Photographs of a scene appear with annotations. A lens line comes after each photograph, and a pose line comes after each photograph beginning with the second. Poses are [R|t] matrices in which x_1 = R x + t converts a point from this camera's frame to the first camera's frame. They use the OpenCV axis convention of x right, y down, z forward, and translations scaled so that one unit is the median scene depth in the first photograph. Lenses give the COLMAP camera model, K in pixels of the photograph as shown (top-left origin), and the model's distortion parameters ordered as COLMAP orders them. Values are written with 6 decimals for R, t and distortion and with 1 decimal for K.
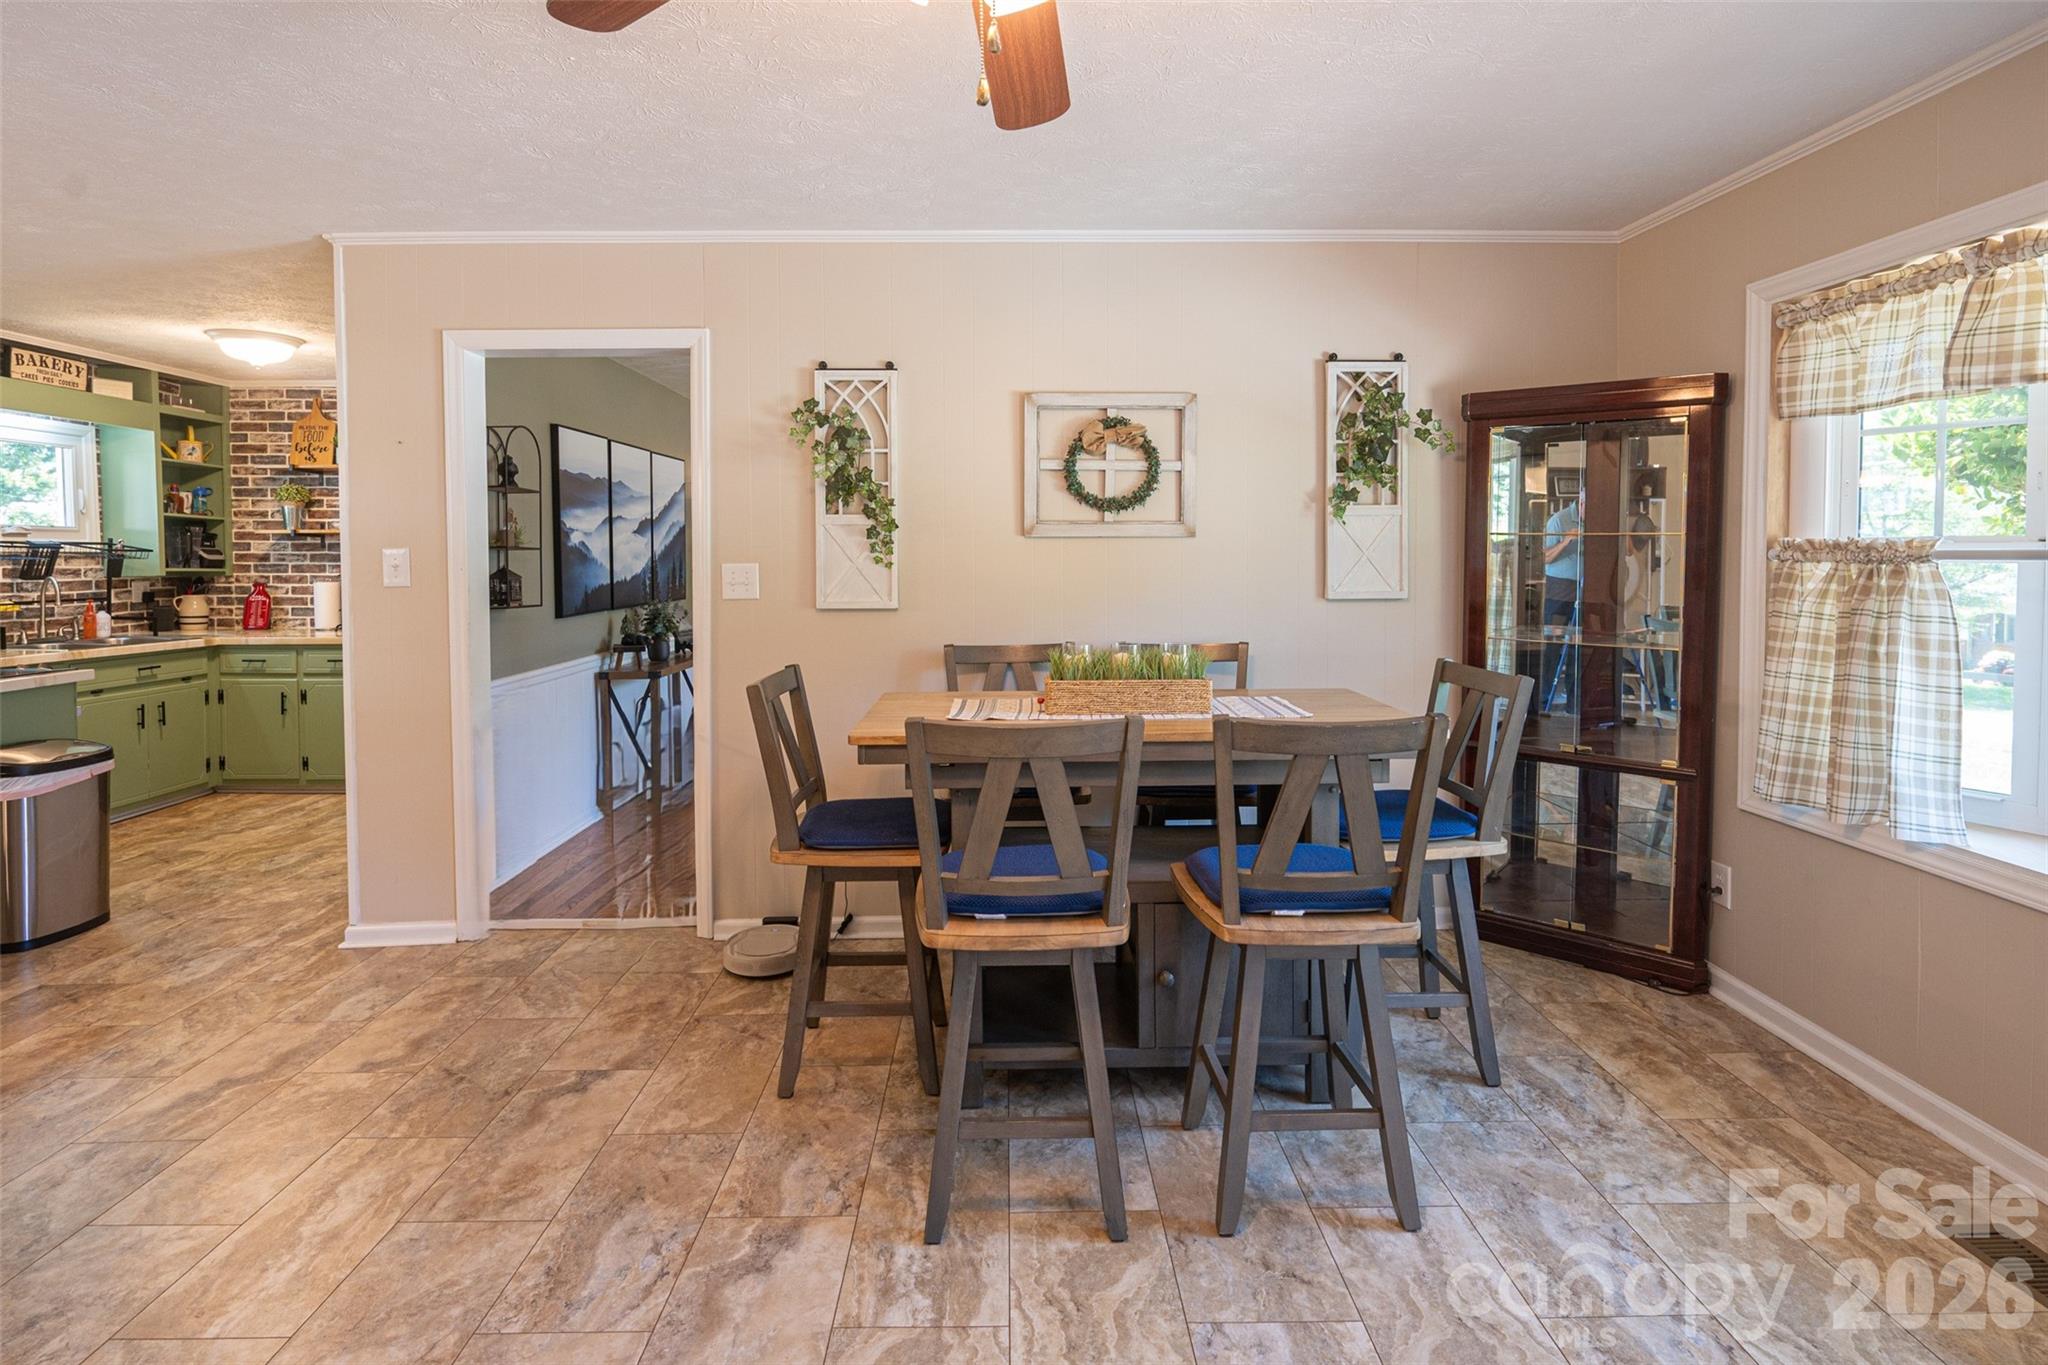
lens RADIAL K [[996.0, 0, 987.0], [0, 996.0, 590.2], [0, 0, 1]] dist [0.000549, -0.002168]
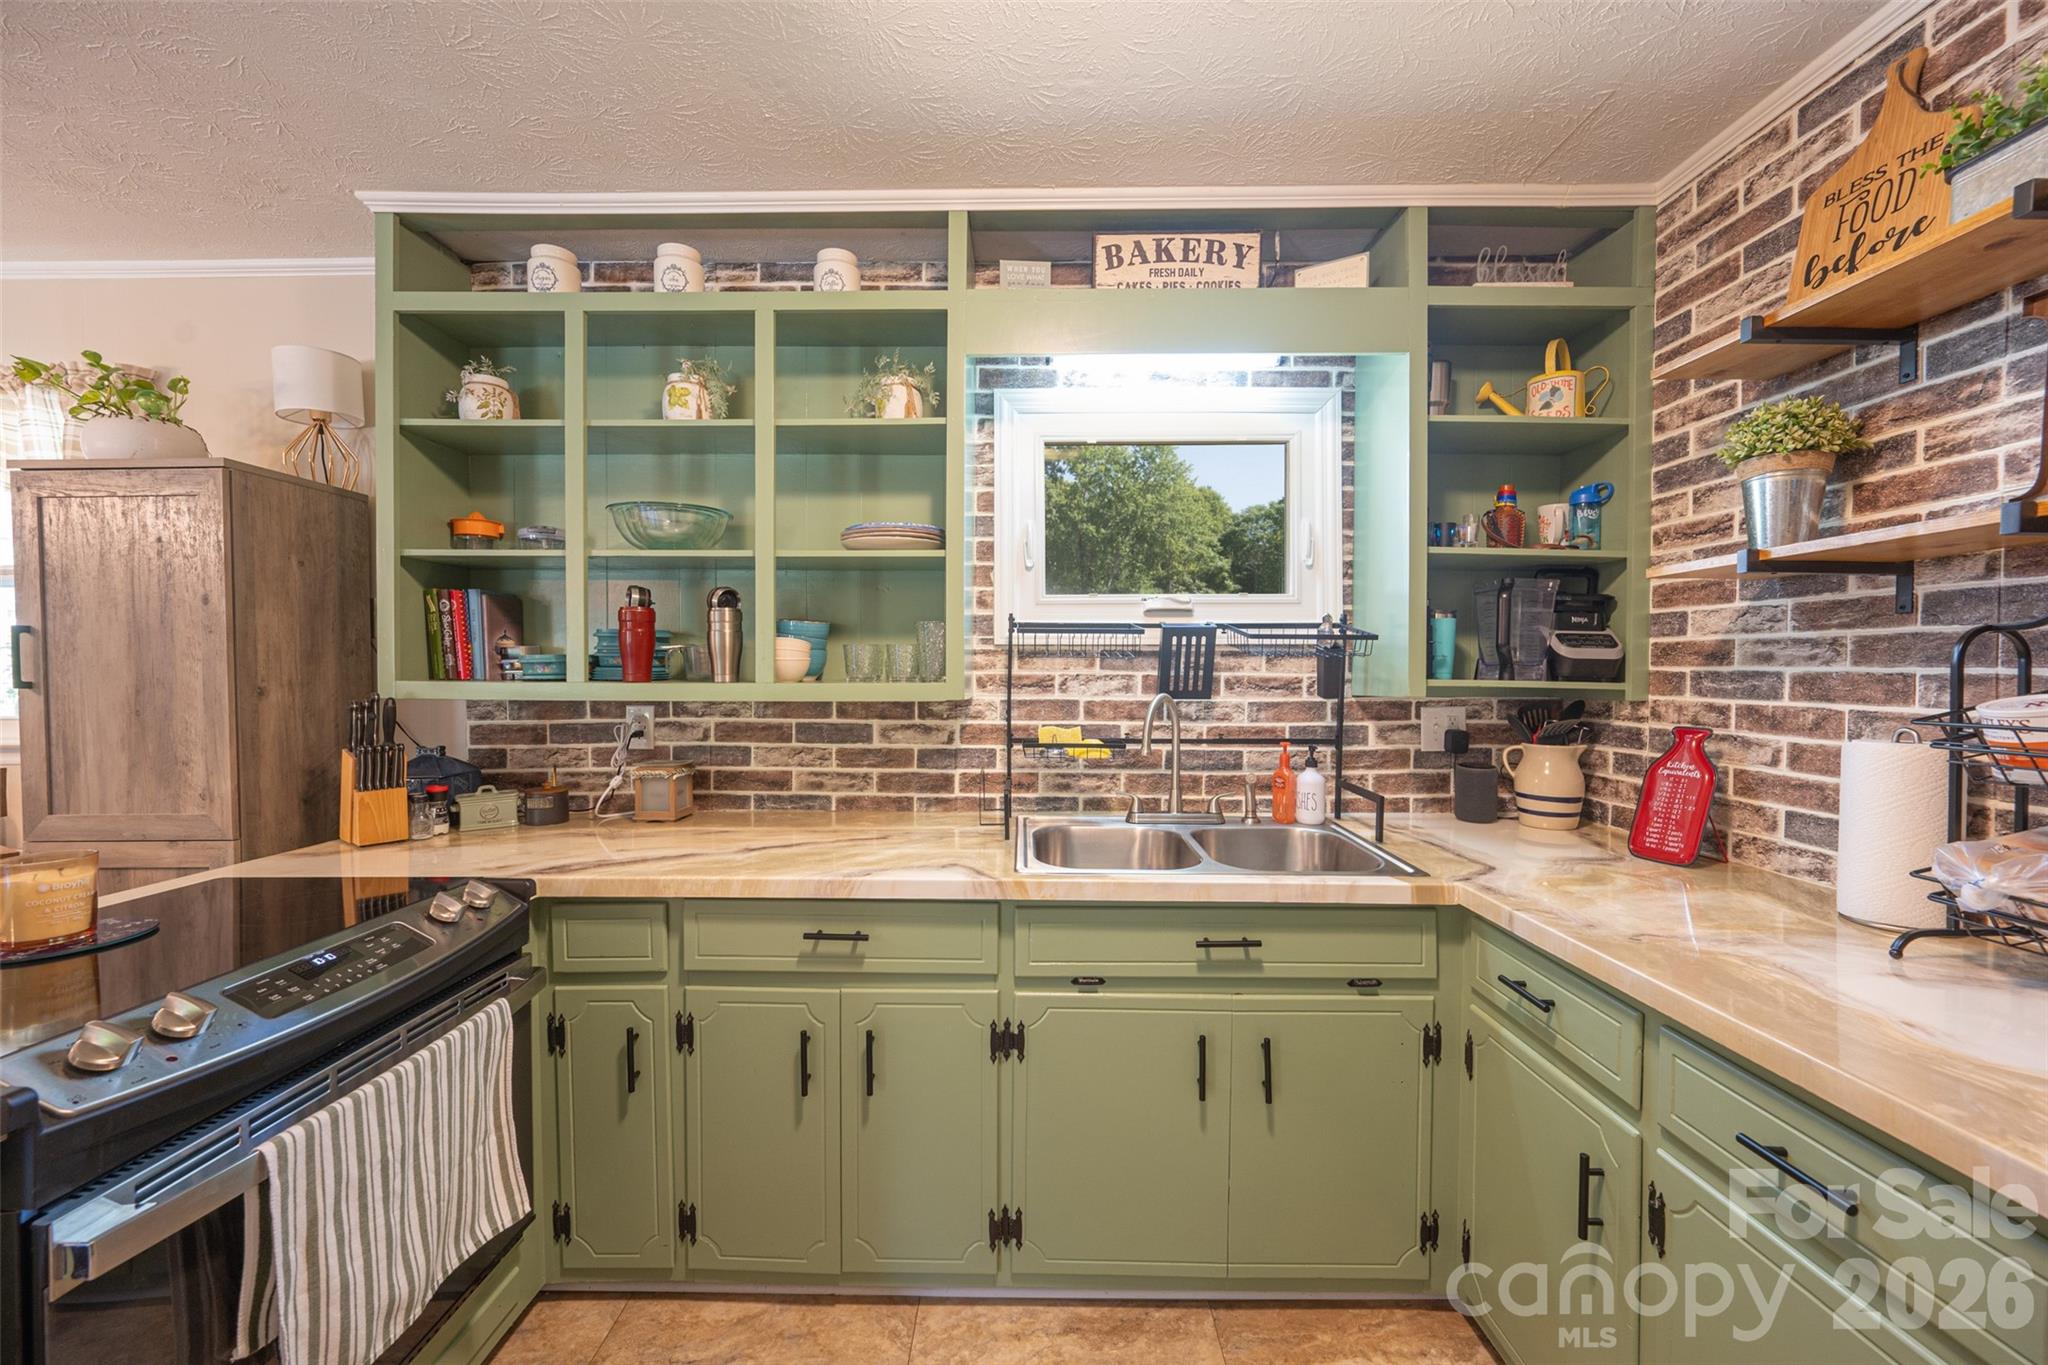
lens RADIAL K [[800.8, 0, 1034.1], [0, 800.8, 688.3], [0, 0, 1]] dist [-0.001463, 0.000058]
pose [[-0.006260, 0.022566, -0.999726, -0.753247], [-0.033649, 0.999174, 0.022764, -0.031551], [0.999414, 0.033783, -0.005496, 1.289389]]
